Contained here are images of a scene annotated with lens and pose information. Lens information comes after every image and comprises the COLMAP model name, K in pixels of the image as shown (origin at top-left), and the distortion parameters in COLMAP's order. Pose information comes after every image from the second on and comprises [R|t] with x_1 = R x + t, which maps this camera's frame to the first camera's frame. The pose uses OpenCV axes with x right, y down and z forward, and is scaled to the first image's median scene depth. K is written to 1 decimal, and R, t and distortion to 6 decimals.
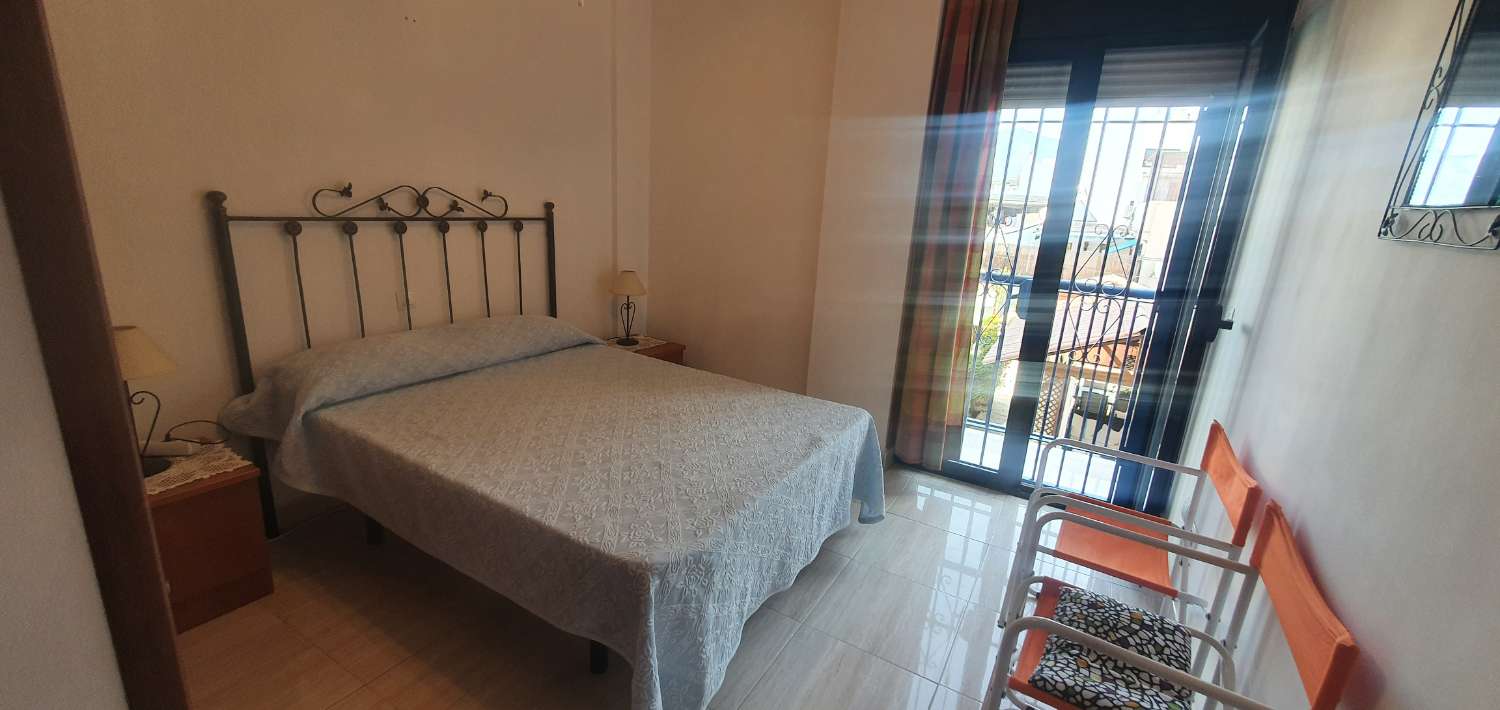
lens RADIAL K [[594.1, 0, 757.1], [0, 594.1, 353.9], [0, 0, 1]] dist [-0.000427, 0.000120]
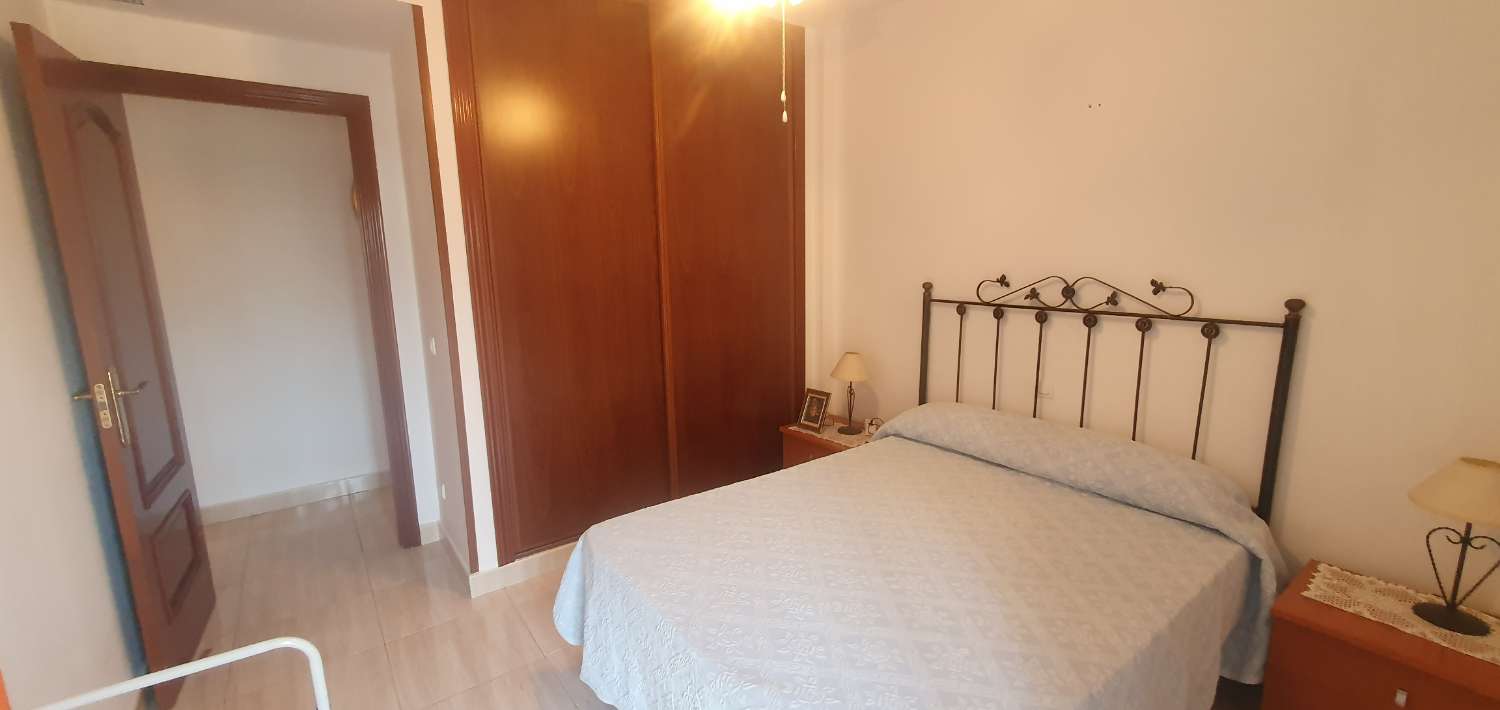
lens RADIAL K [[594.1, 0, 757.1], [0, 594.1, 353.9], [0, 0, 1]] dist [-0.000427, 0.000120]
pose [[-0.385265, 0.104527, -0.916867, 0.503986], [-0.247949, 0.945302, 0.211957, -0.240380], [0.888871, 0.308996, -0.338274, 0.905334]]
